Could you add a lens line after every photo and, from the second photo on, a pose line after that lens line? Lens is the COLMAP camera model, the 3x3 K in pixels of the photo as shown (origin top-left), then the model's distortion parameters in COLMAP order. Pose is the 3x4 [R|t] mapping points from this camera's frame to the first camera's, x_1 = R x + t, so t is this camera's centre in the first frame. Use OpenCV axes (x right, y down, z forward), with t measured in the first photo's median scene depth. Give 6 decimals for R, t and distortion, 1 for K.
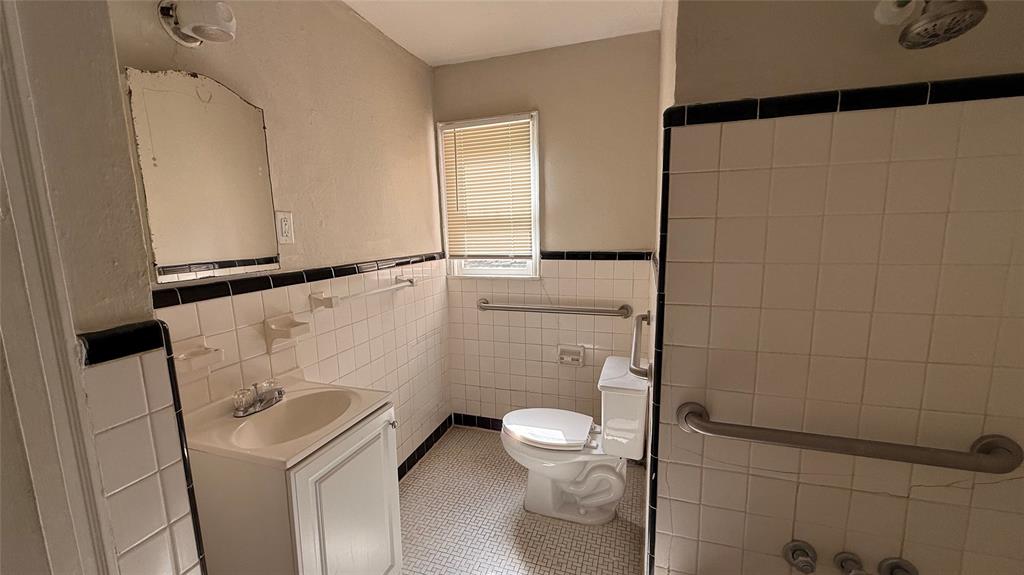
lens RADIAL K [[408.6, 0, 507.2], [0, 408.6, 286.5], [0, 0, 1]] dist [0.000795, 0.000579]
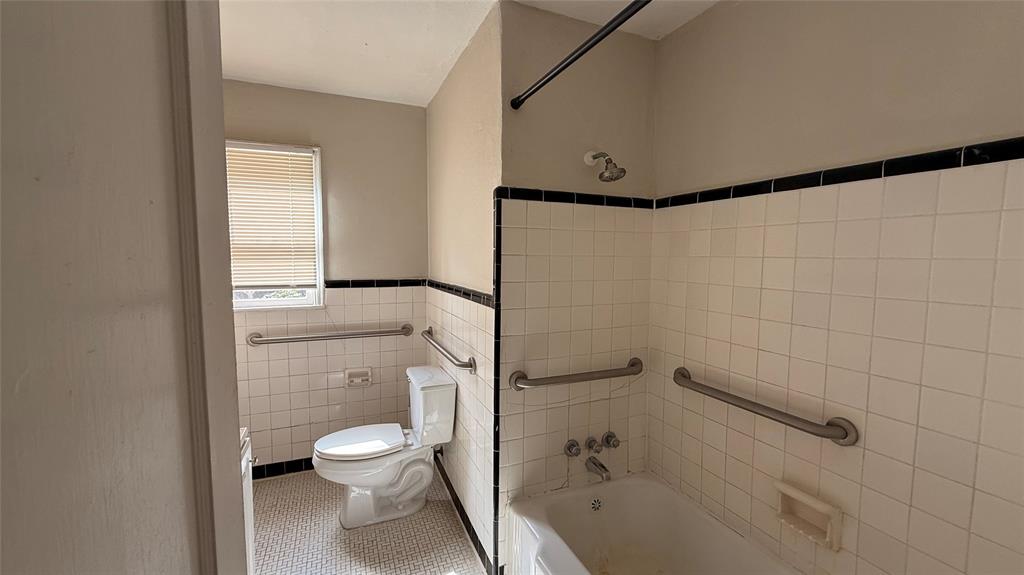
lens RADIAL K [[408.6, 0, 509.0], [0, 408.6, 286.4], [0, 0, 1]] dist [0.000795, 0.000579]
pose [[0.748197, -0.025076, 0.663002, -0.268028], [0.075025, 0.996074, -0.046992, 0.013063], [-0.659221, 0.084901, 0.747141, -0.079164]]
